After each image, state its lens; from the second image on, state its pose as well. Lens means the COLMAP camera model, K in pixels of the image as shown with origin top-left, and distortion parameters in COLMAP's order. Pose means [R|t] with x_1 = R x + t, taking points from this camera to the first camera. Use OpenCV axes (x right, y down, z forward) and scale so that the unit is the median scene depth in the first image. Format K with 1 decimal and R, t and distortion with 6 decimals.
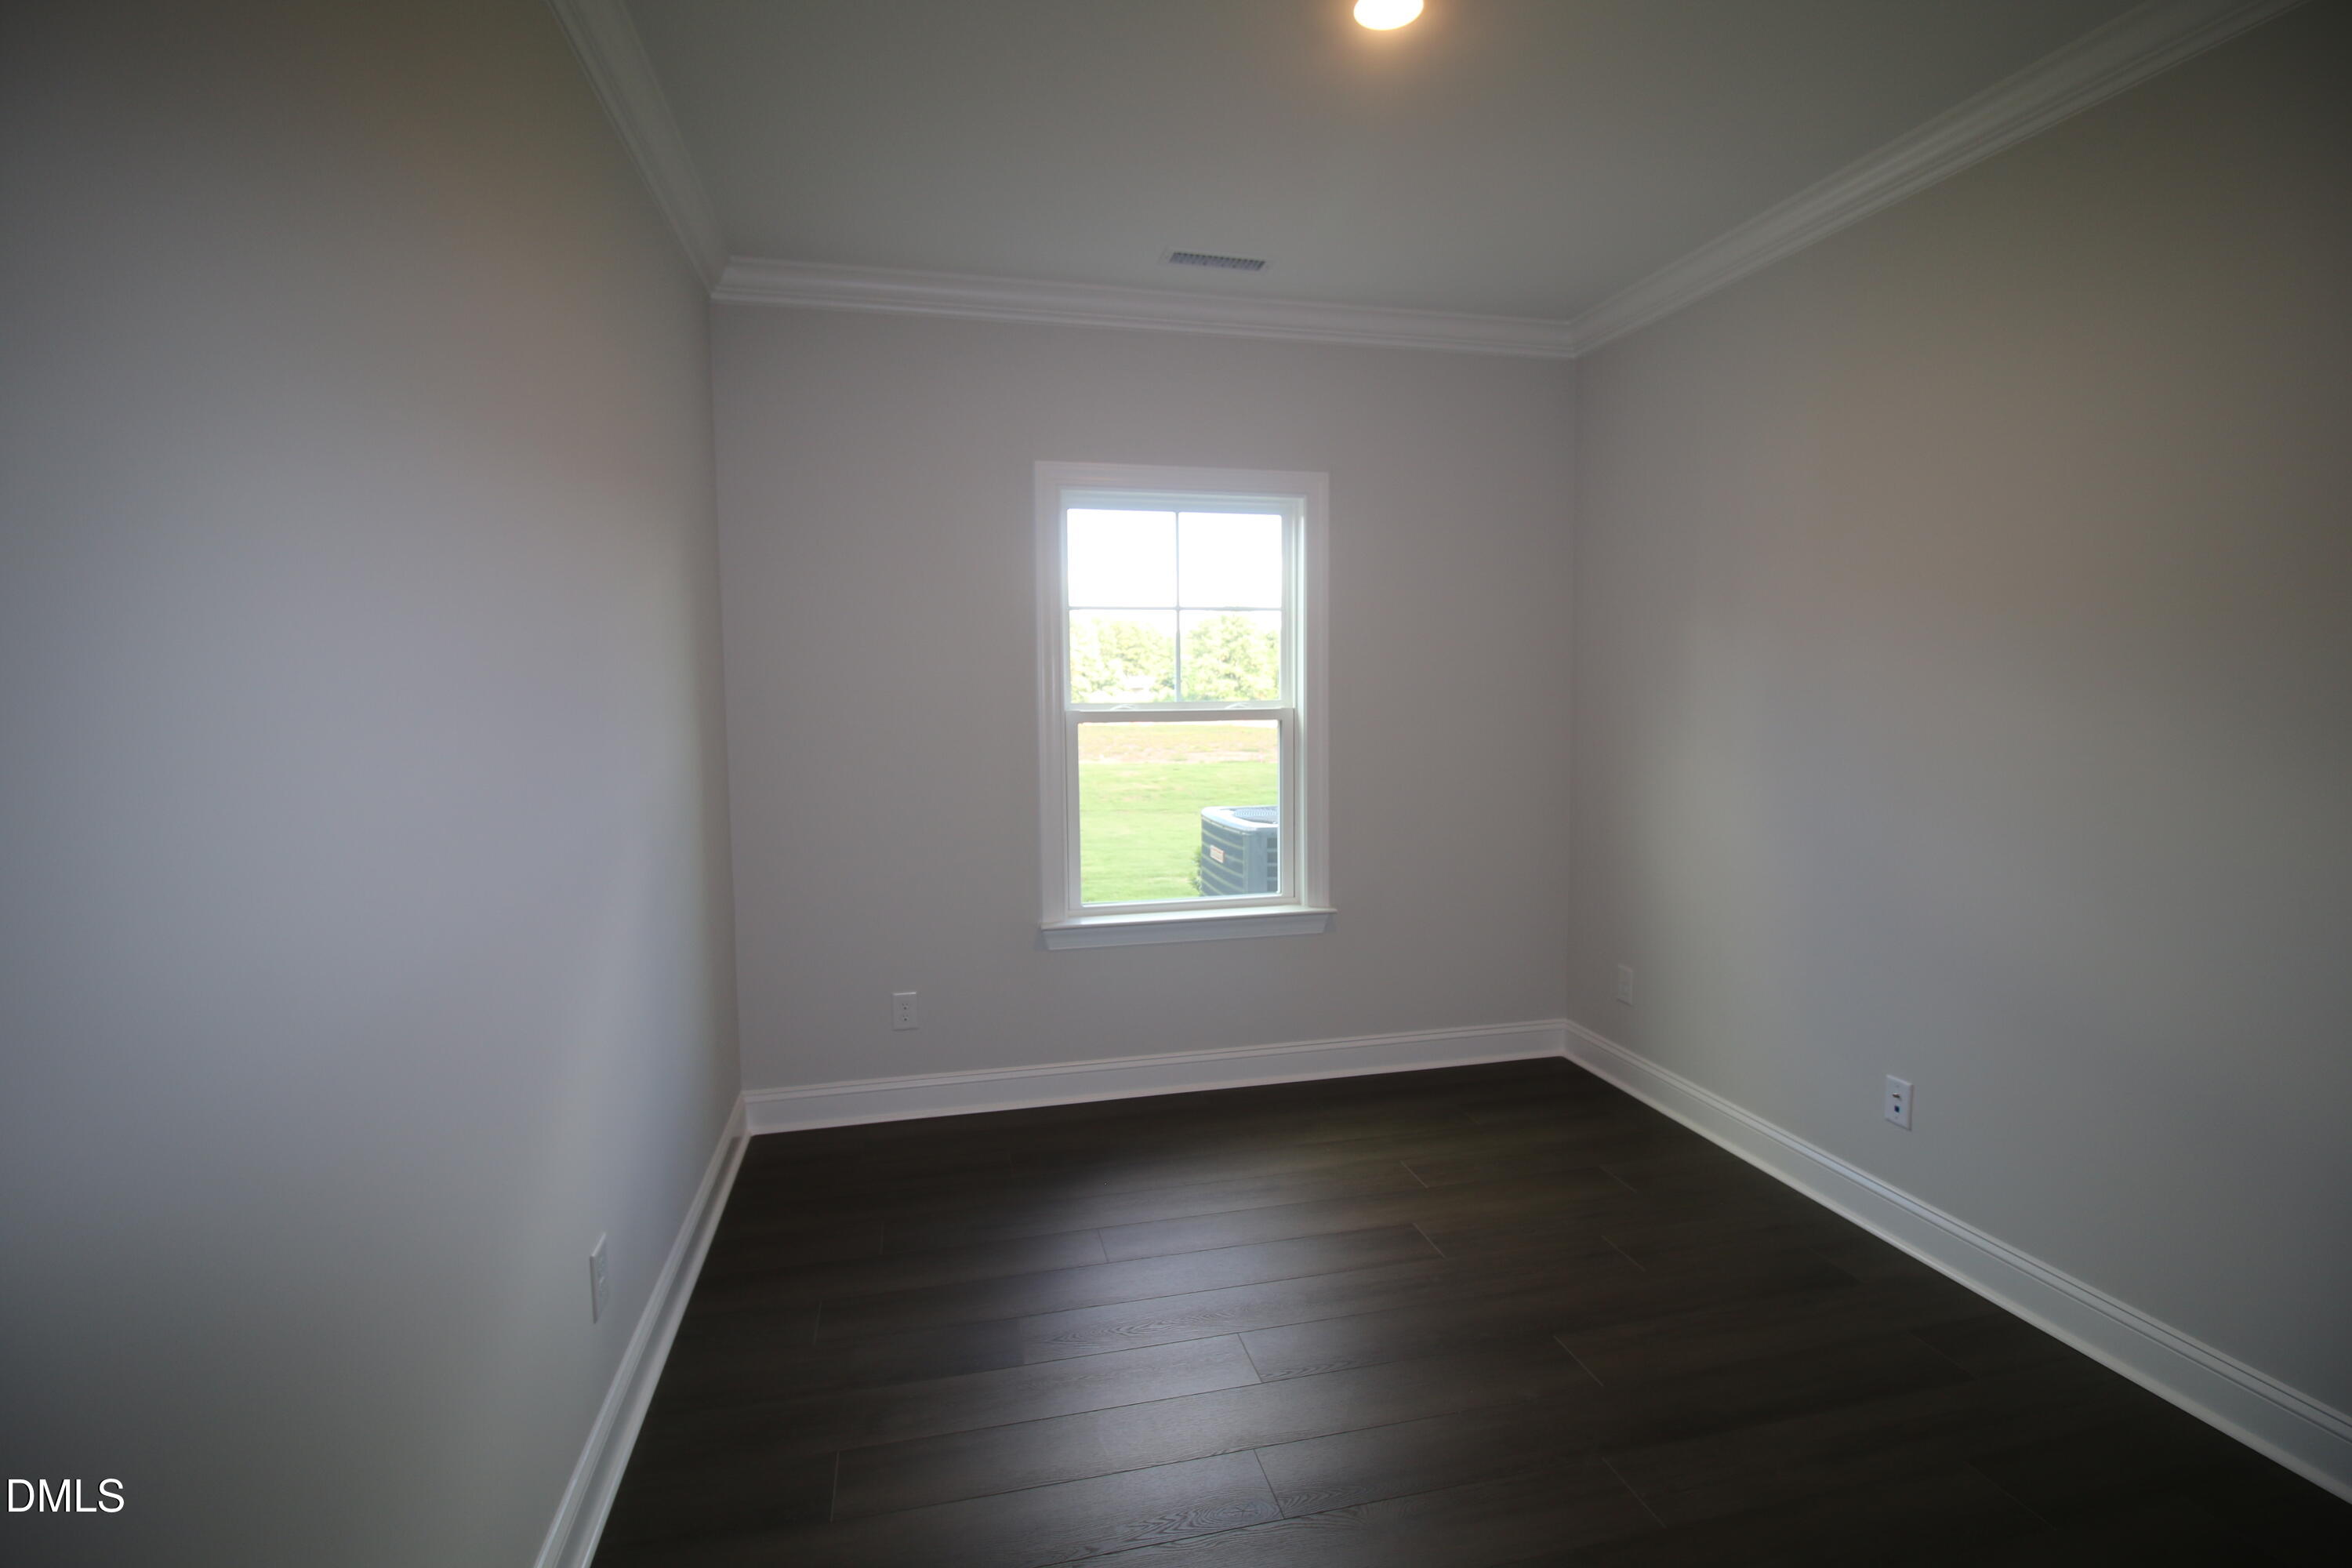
lens RADIAL K [[1071.6, 0, 1175.0], [0, 1071.6, 794.1], [0, 0, 1]] dist [-0.013378, -0.005708]
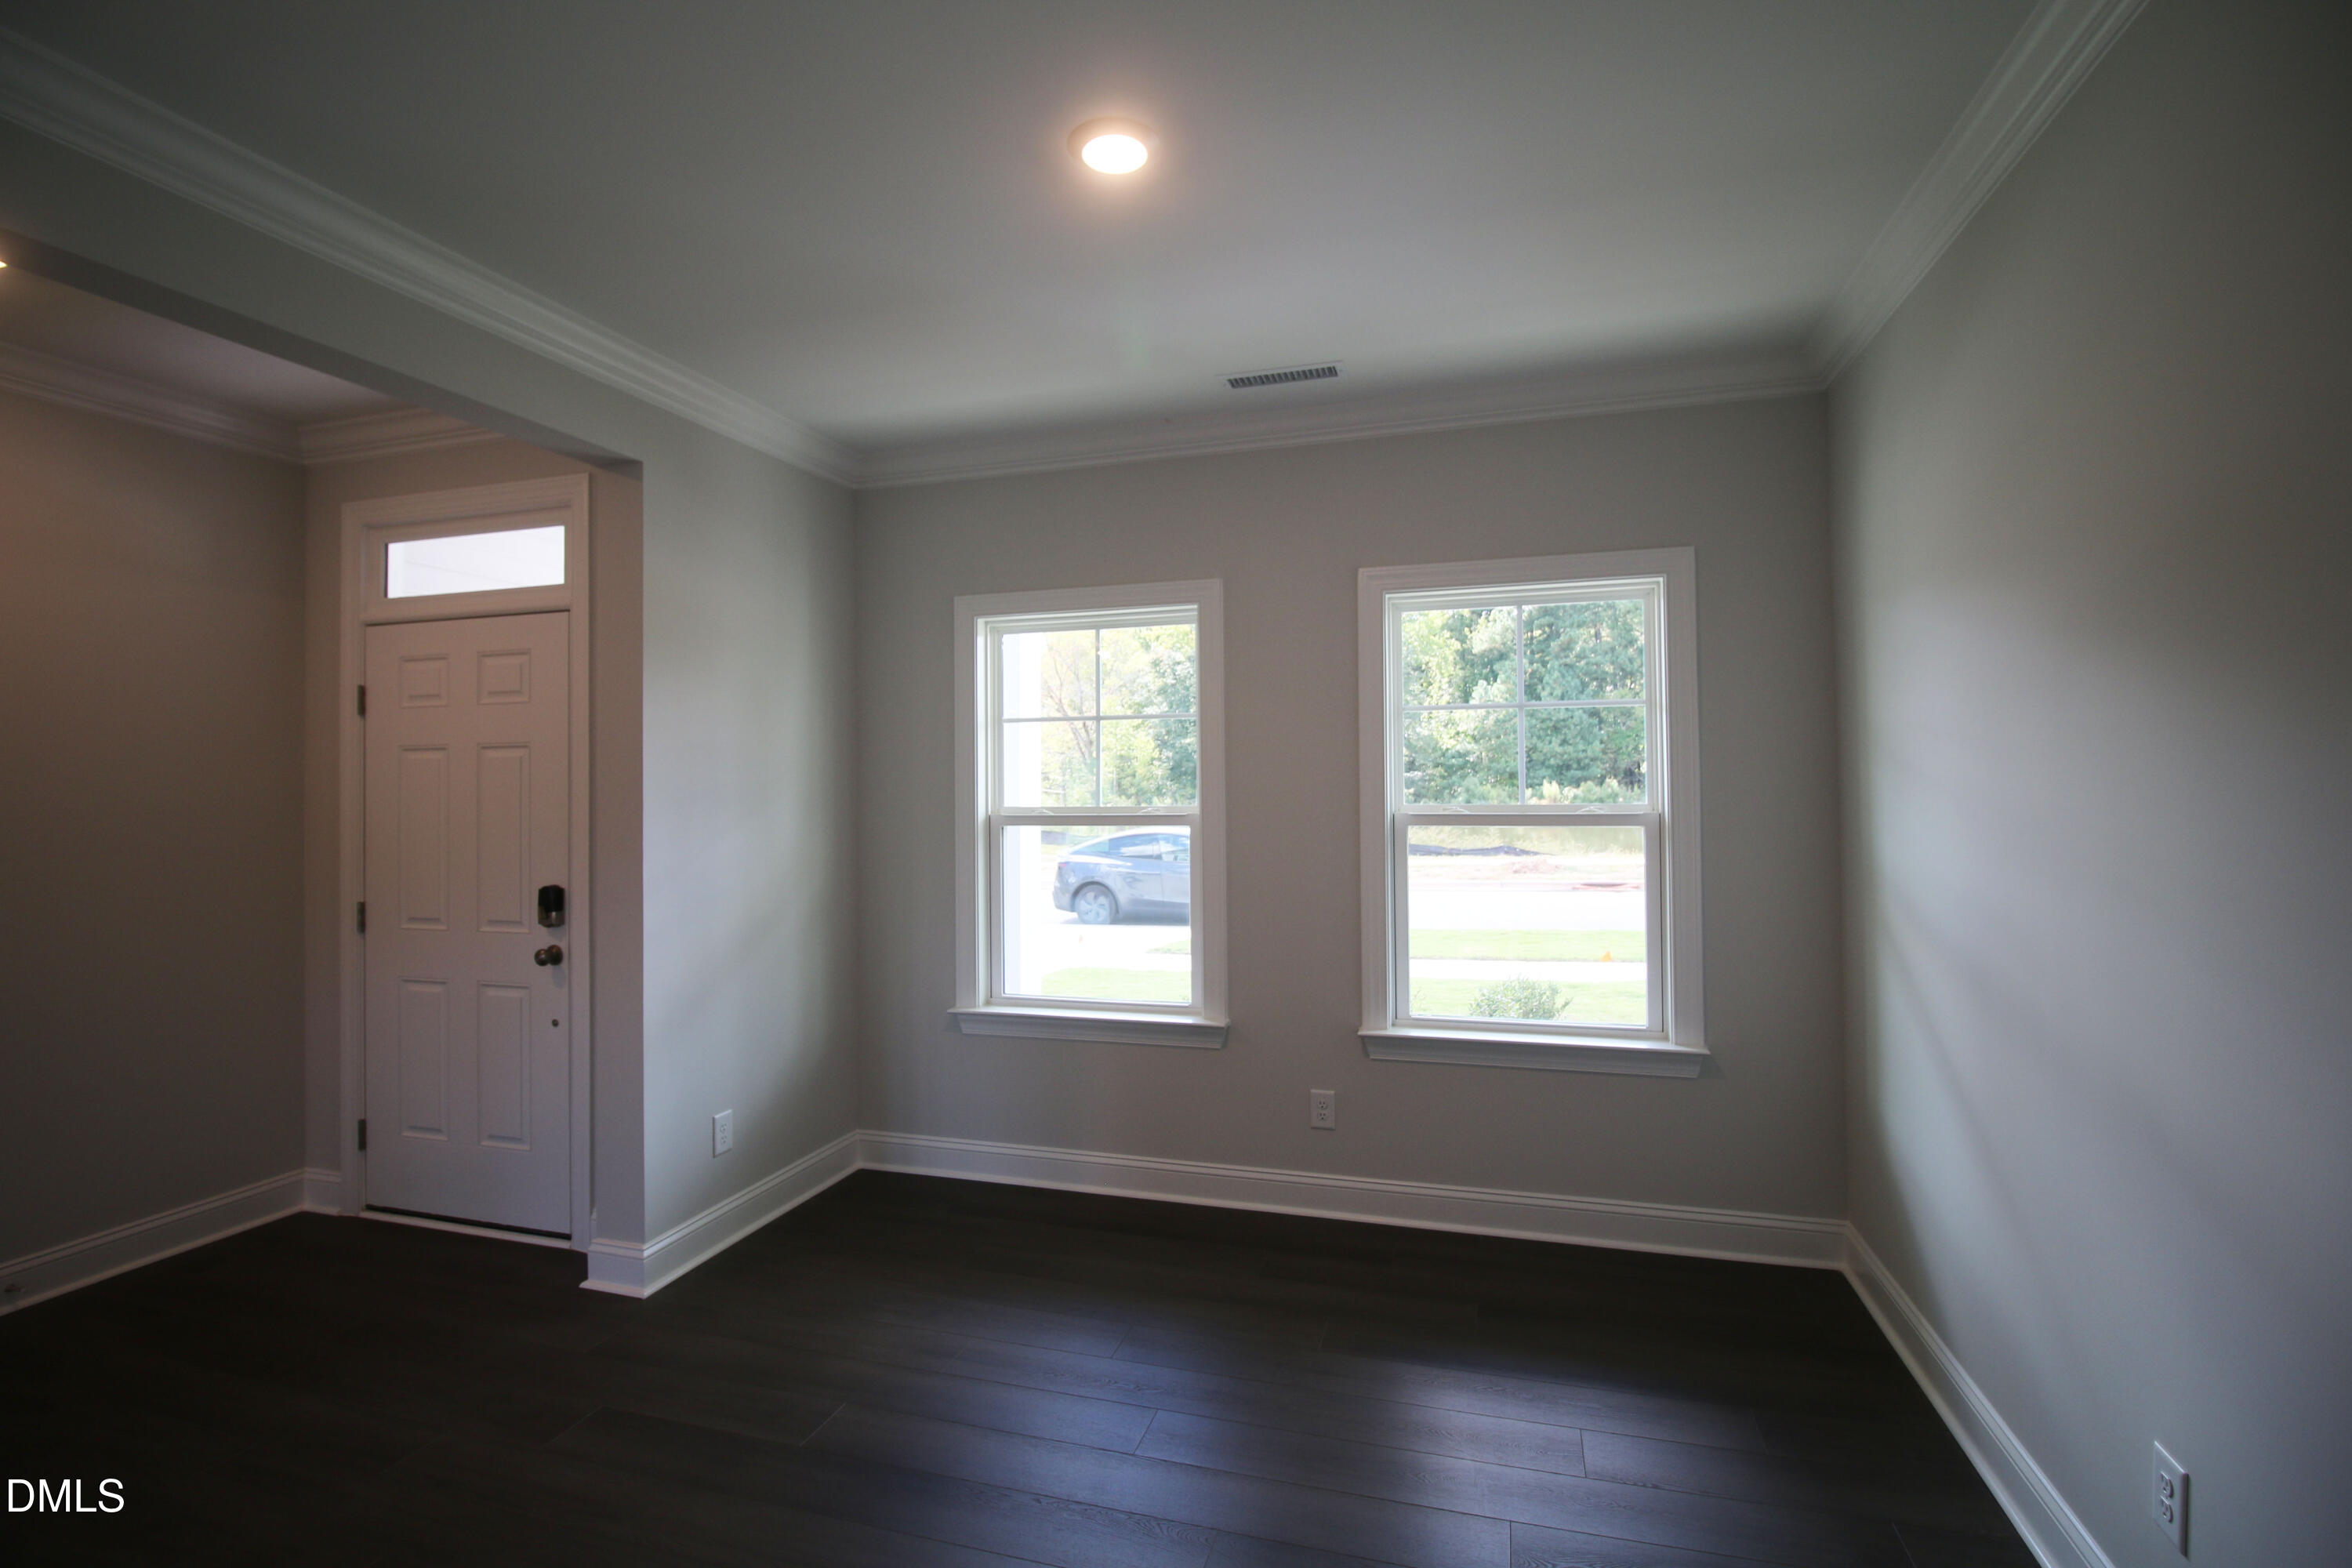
lens RADIAL K [[1071.6, 0, 1155.8], [0, 1071.6, 780.9], [0, 0, 1]] dist [-0.013378, -0.005708]
pose [[0.870835, -0.004903, -0.491550, 0.191232], [-0.046806, 0.994580, -0.092842, -0.005787], [0.489341, 0.103857, 0.865886, 0.040262]]
